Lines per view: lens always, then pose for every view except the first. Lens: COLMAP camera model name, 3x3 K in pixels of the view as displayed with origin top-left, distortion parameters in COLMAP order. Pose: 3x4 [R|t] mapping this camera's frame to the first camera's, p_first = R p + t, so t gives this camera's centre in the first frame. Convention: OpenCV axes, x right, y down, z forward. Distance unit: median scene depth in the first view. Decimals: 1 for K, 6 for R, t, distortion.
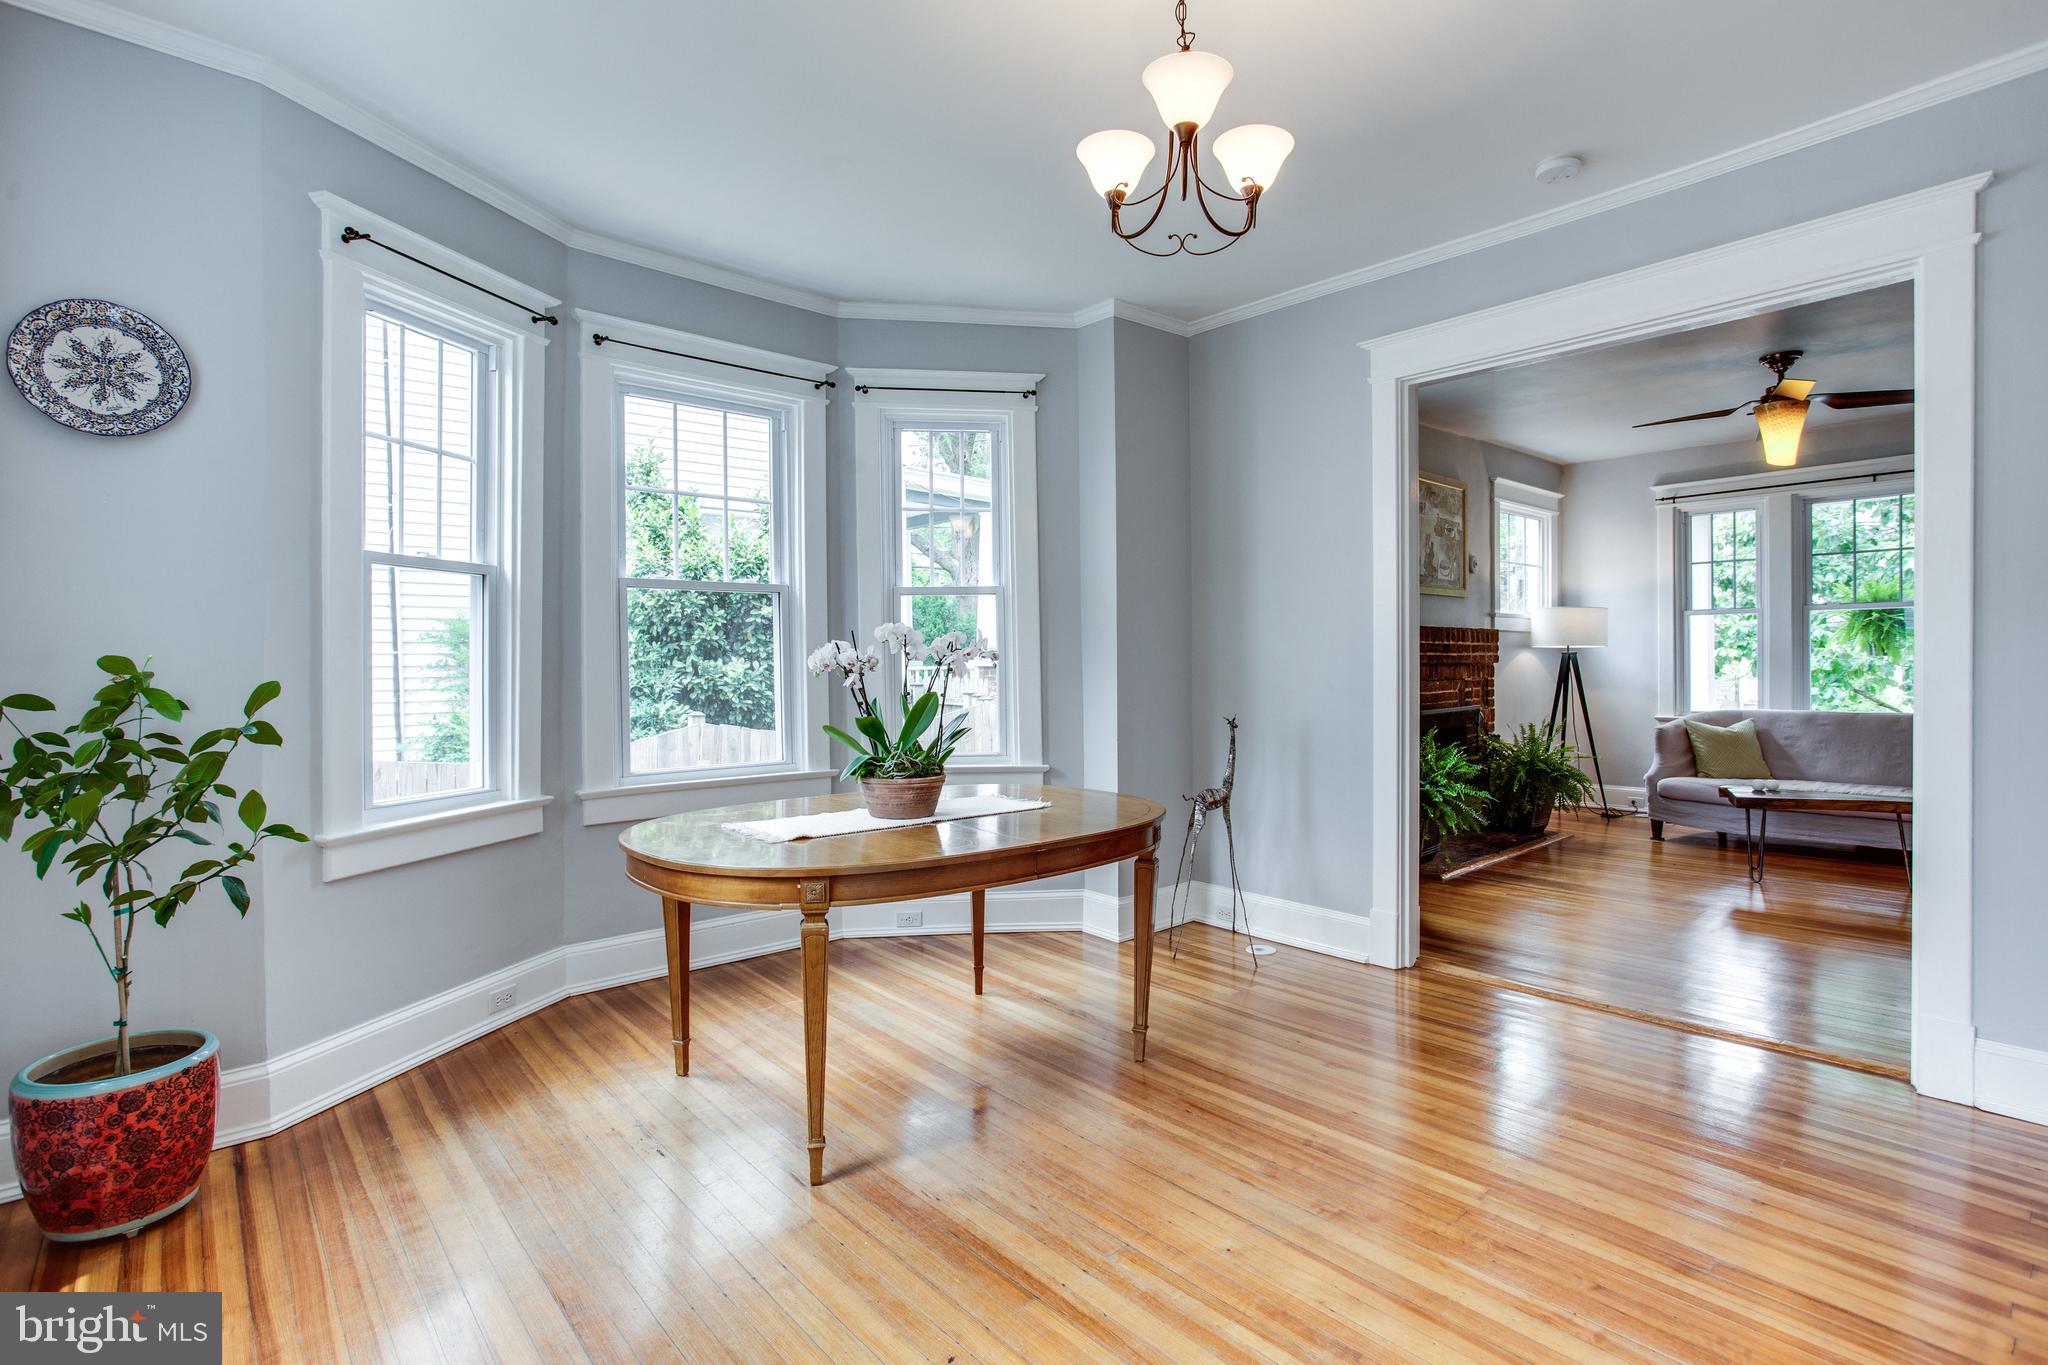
lens RADIAL K [[986.4, 0, 1020.3], [0, 986.4, 682.4], [0, 0, 1]] dist [-0.037999, 0.009299]
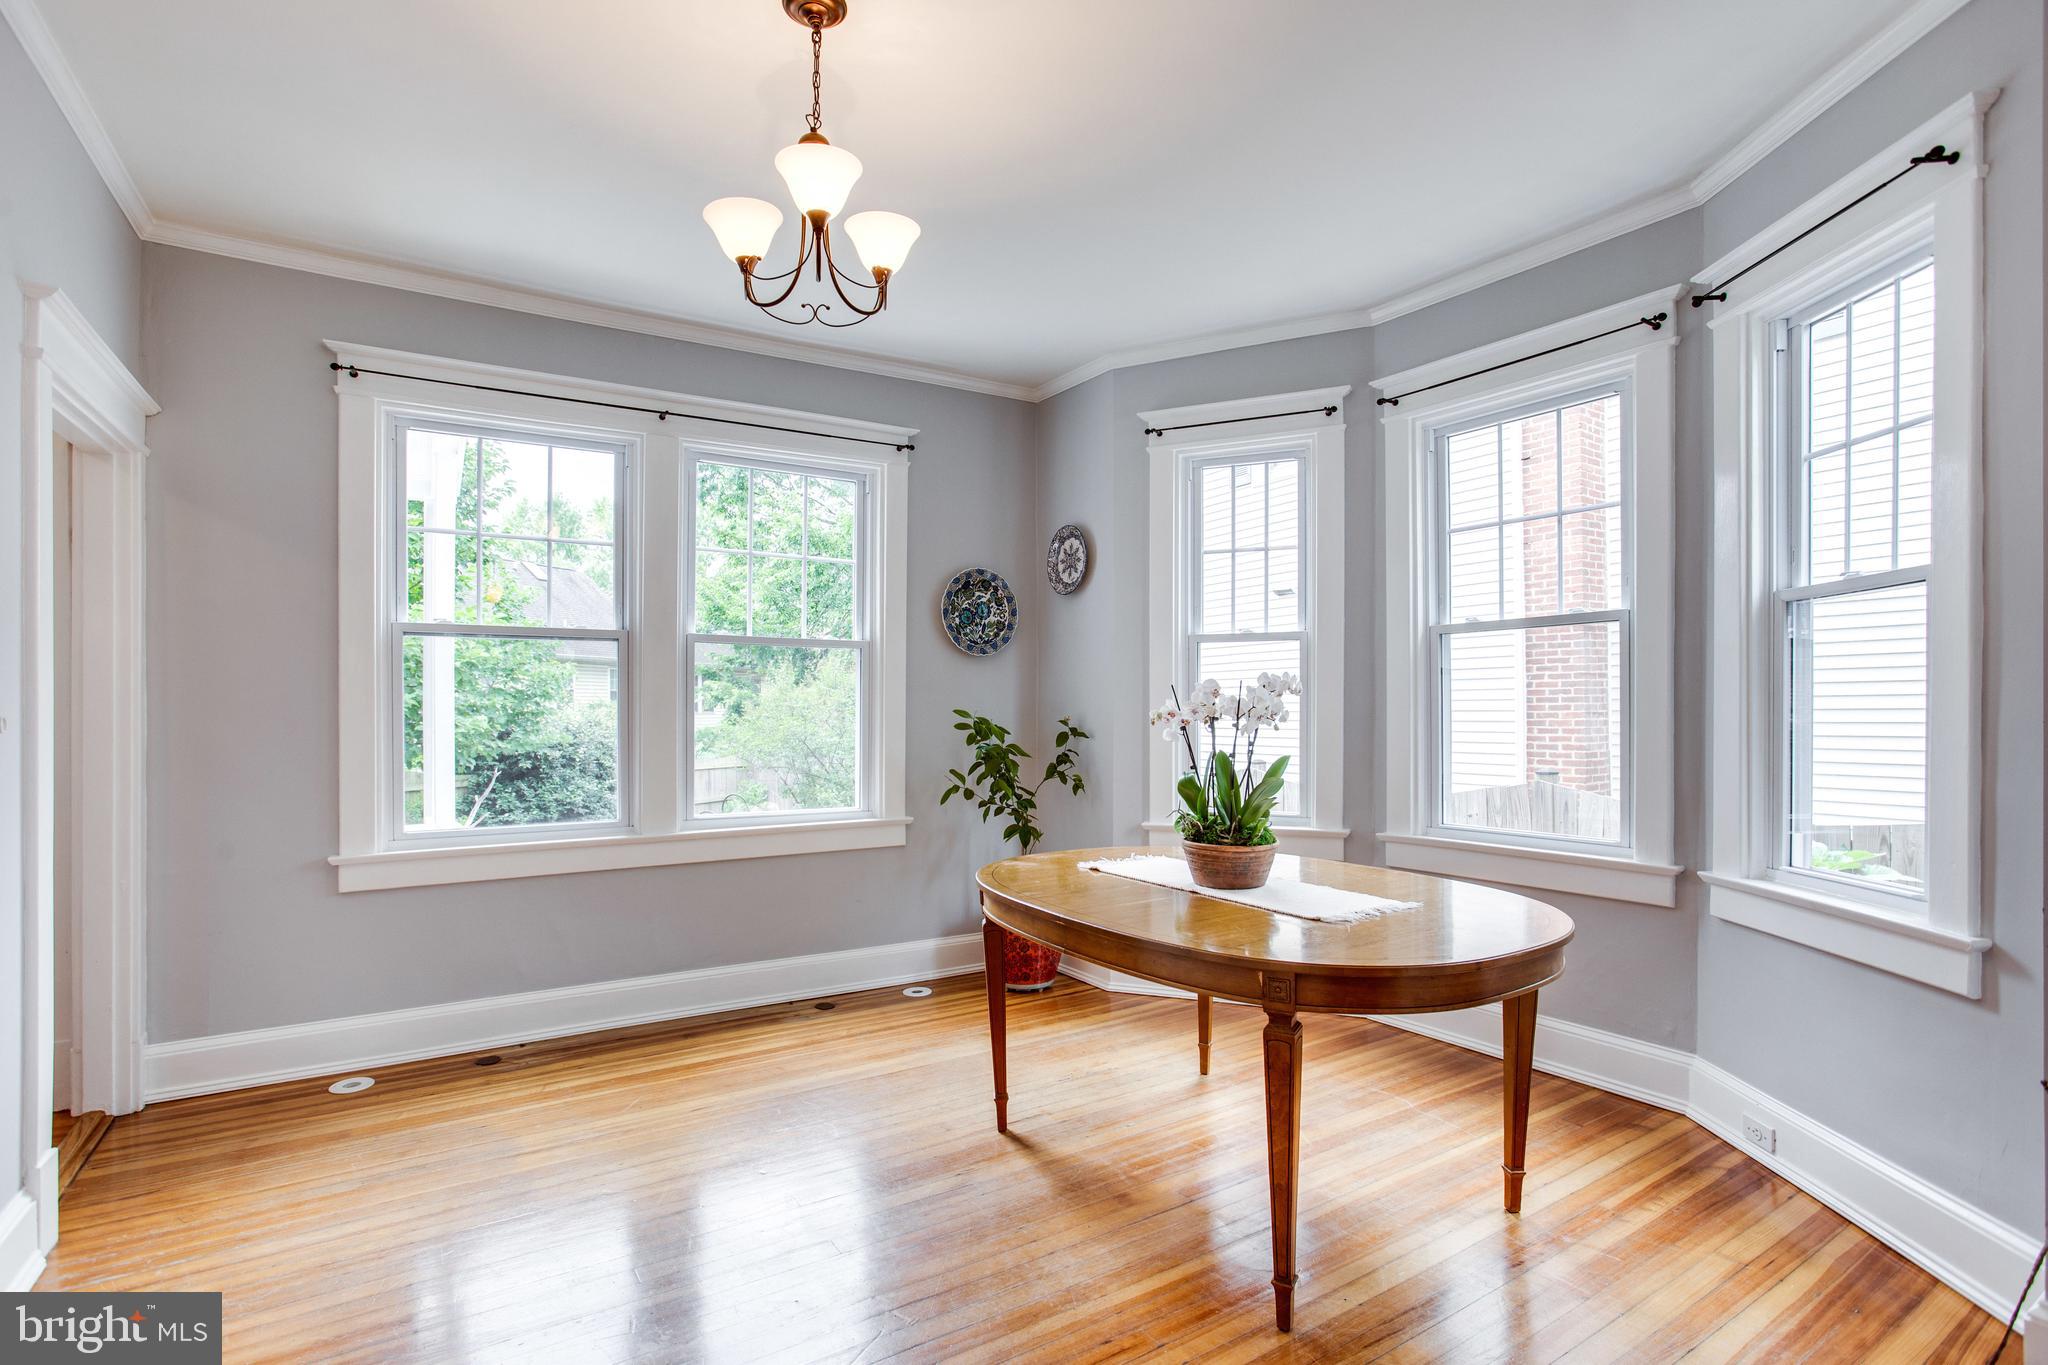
lens RADIAL K [[986.4, 0, 1040.2], [0, 986.4, 718.7], [0, 0, 1]] dist [-0.037999, 0.009299]
pose [[-0.144807, 0.012066, -0.989386, 0.363840], [-0.016867, 0.999750, 0.014661, -0.011883], [0.989316, 0.018811, -0.144567, 0.434832]]
